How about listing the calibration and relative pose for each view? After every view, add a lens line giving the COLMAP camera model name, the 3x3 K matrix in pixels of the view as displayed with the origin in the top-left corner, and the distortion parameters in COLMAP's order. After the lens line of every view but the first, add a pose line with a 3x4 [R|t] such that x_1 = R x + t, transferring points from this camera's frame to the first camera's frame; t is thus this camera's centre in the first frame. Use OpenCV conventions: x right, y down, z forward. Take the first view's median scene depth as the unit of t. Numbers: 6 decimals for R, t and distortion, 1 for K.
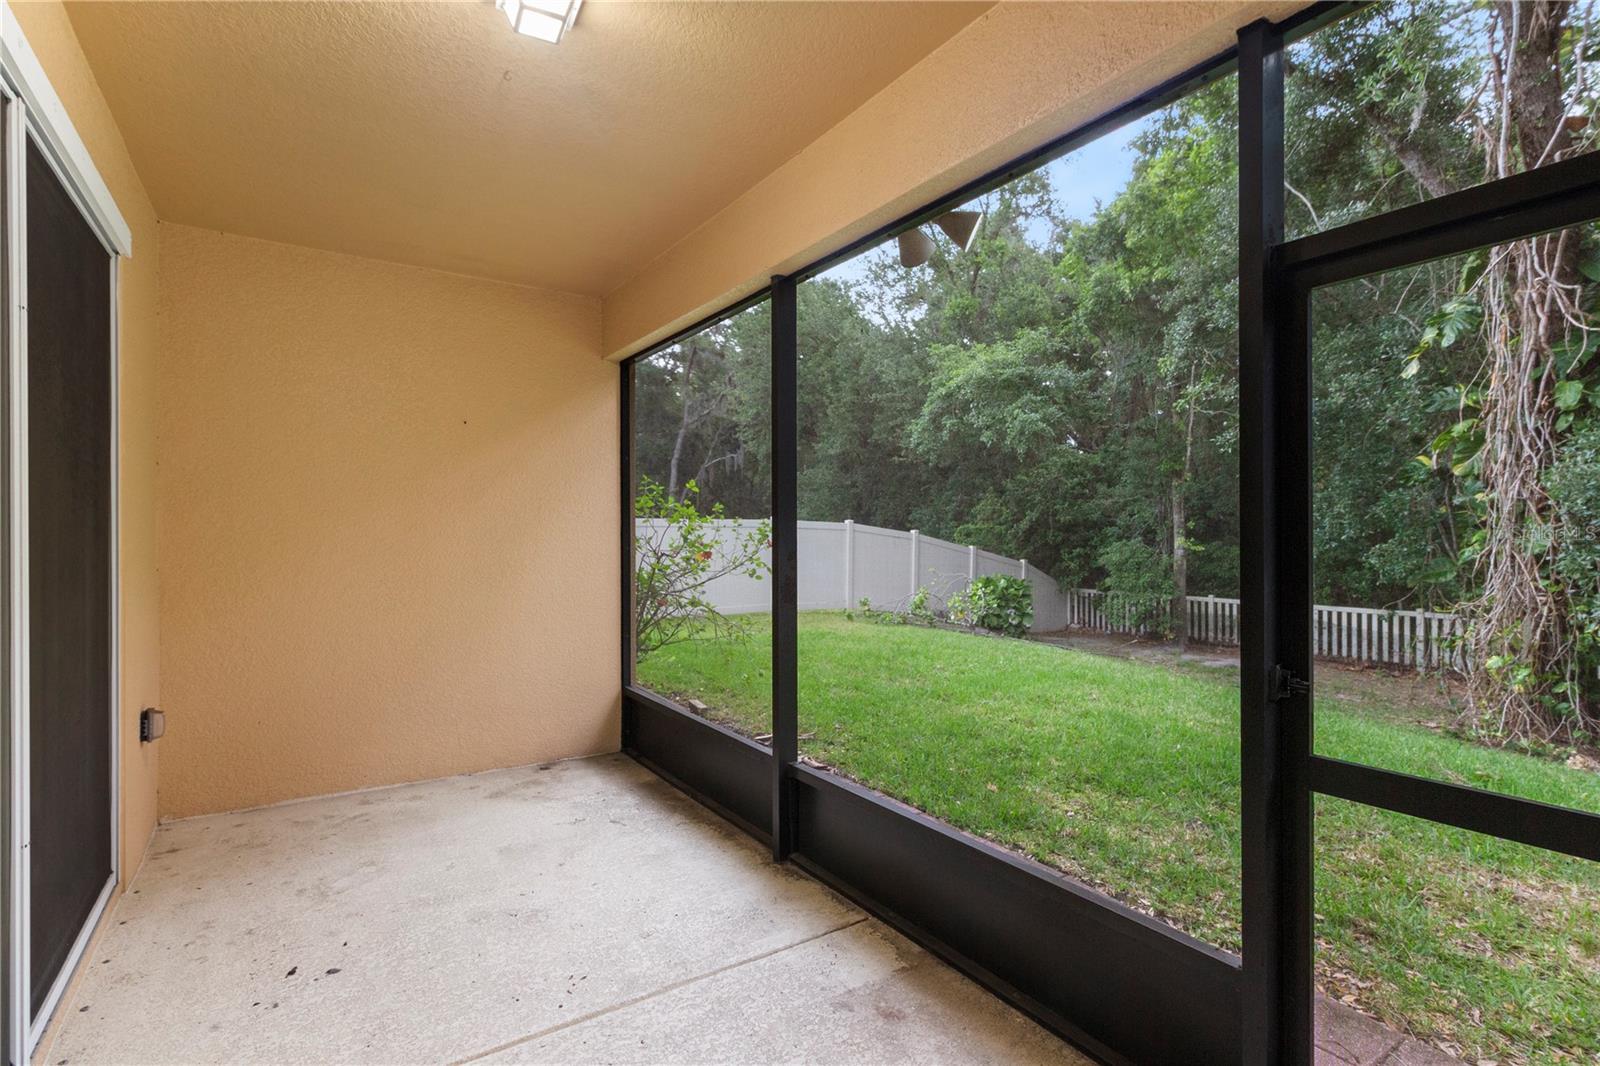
lens RADIAL K [[744.0, 0, 803.3], [0, 744.0, 520.0], [0, 0, 1]] dist [0.000644, 0.000385]
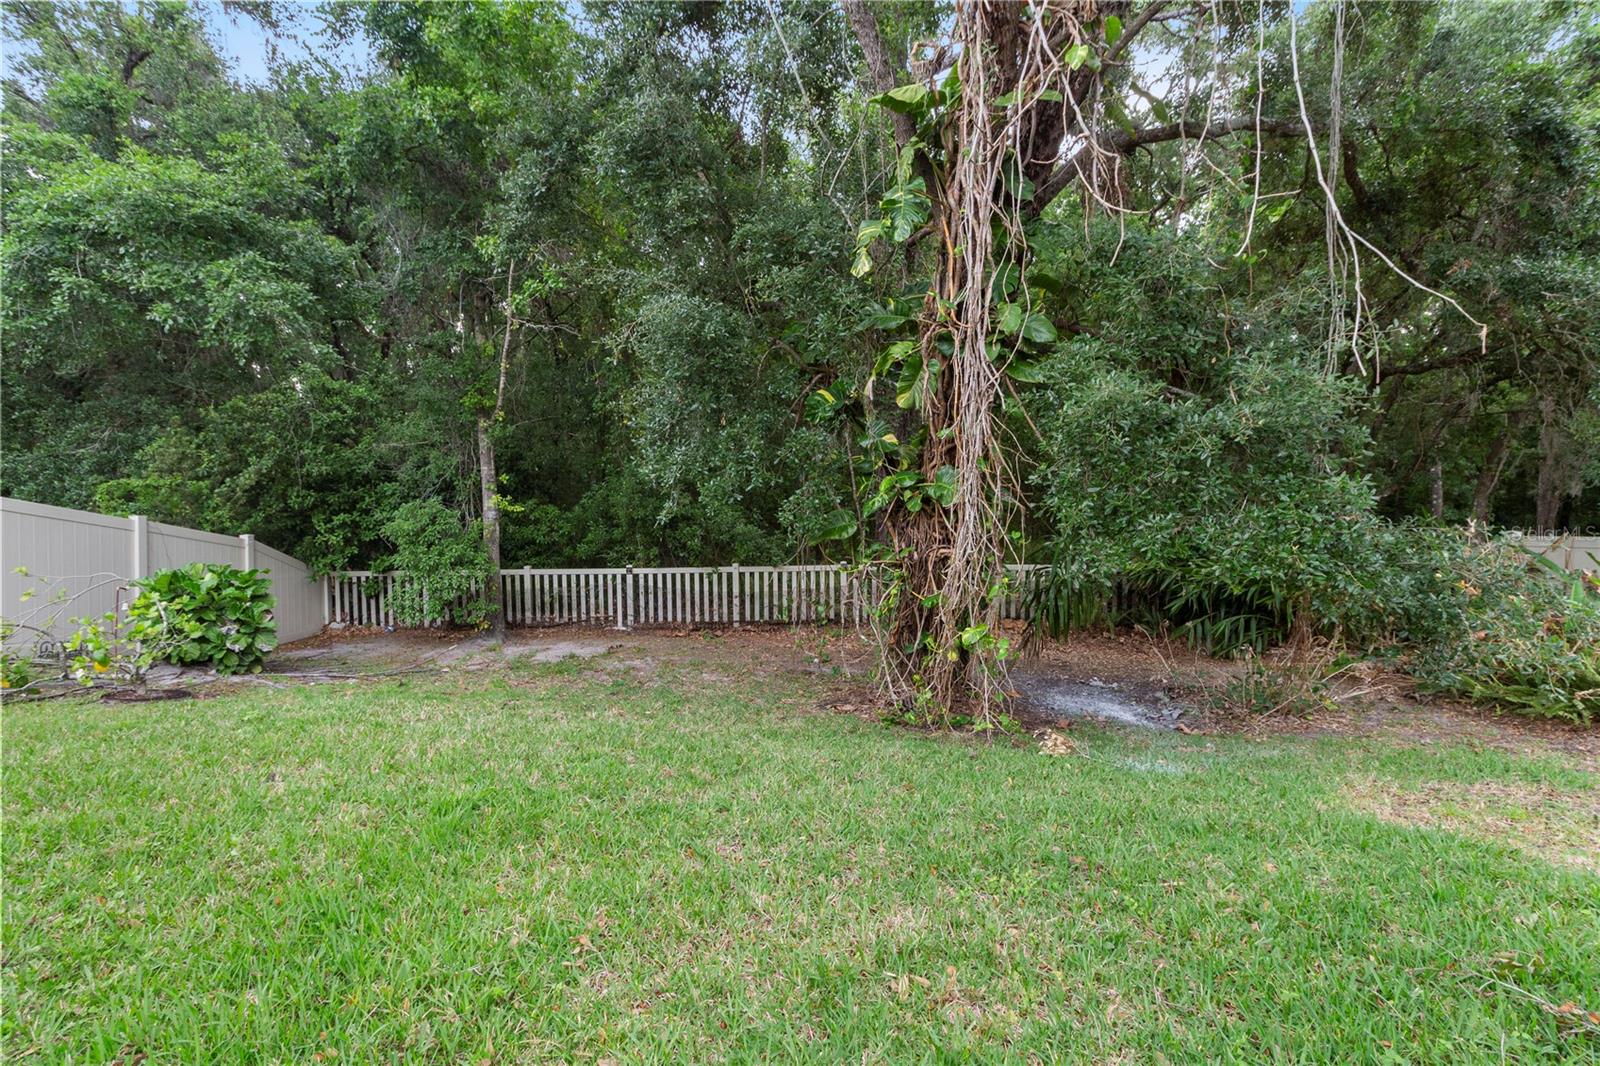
lens RADIAL K [[744.0, 0, 803.3], [0, 744.0, 520.0], [0, 0, 1]] dist [0.000644, 0.000385]
pose [[0.584769, -0.039671, 0.810229, 0.072204], [-0.000440, 0.998788, 0.049221, 0.011004], [-0.811200, -0.029140, 0.584043, 0.291129]]
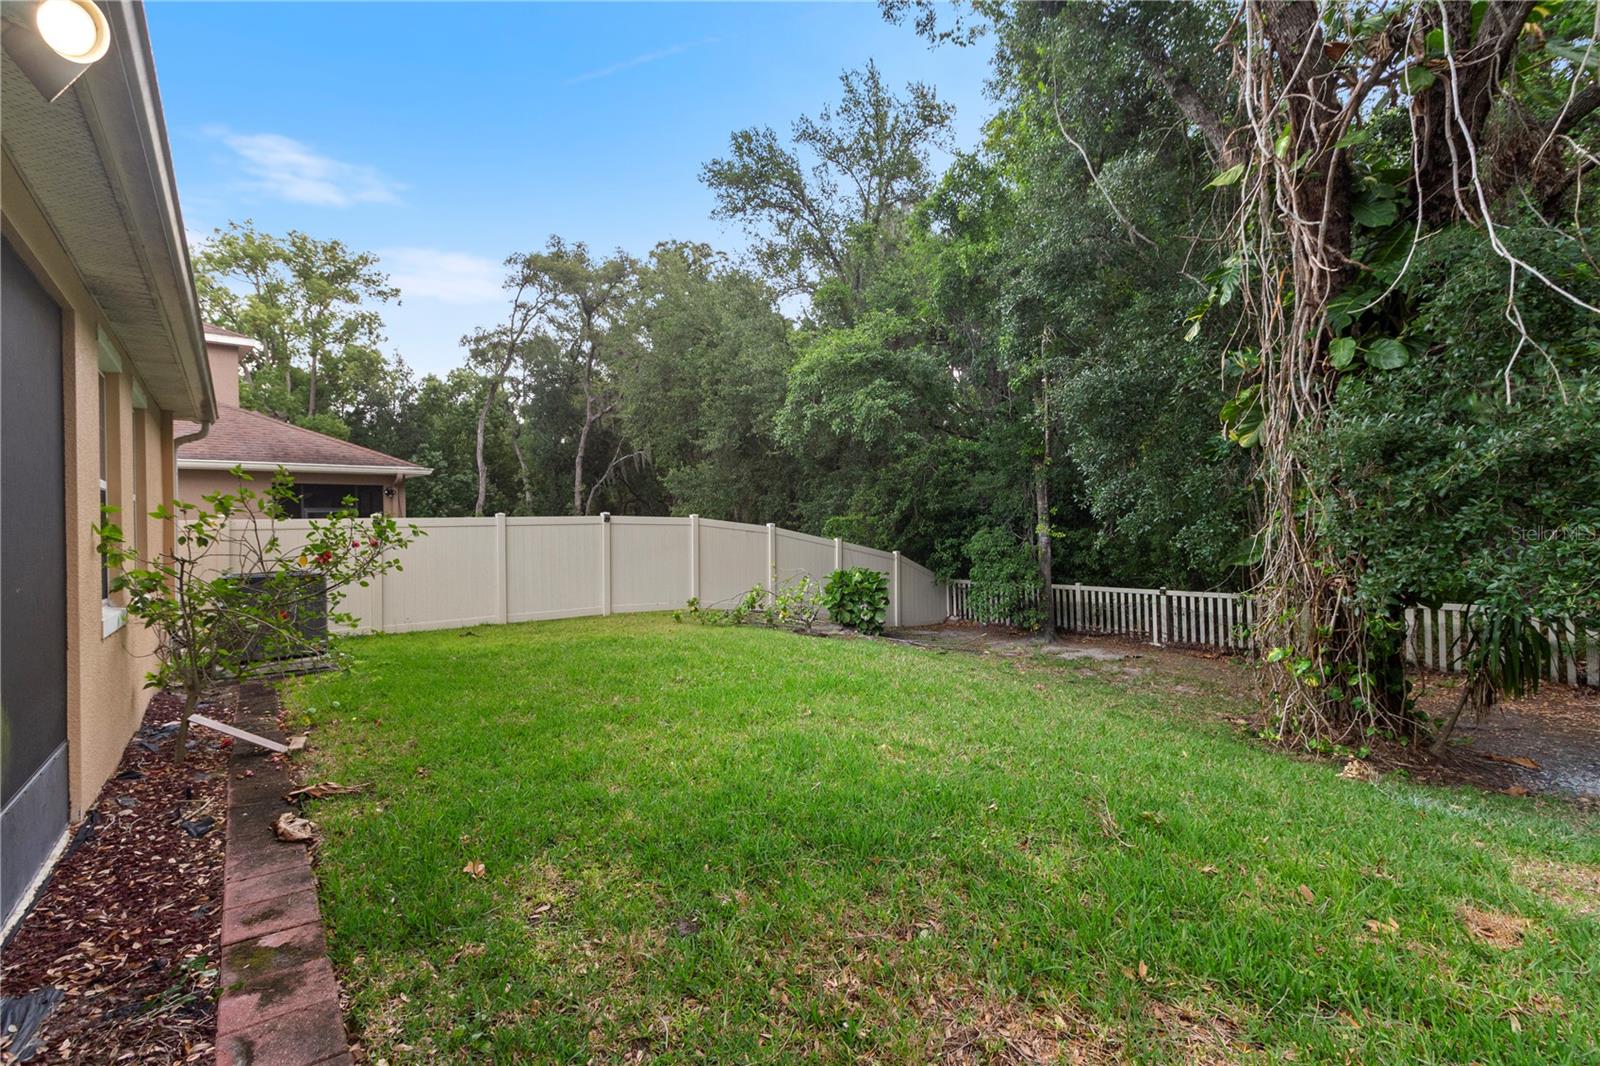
lens RADIAL K [[729.1, 0, 793.3], [0, 729.1, 504.4], [0, 0, 1]] dist [0.000062, 0.000189]
pose [[0.998728, -0.023419, 0.044643, 0.139941], [0.024180, 0.999570, -0.016595, 0.005422], [-0.044235, 0.017654, 0.998865, 0.067340]]
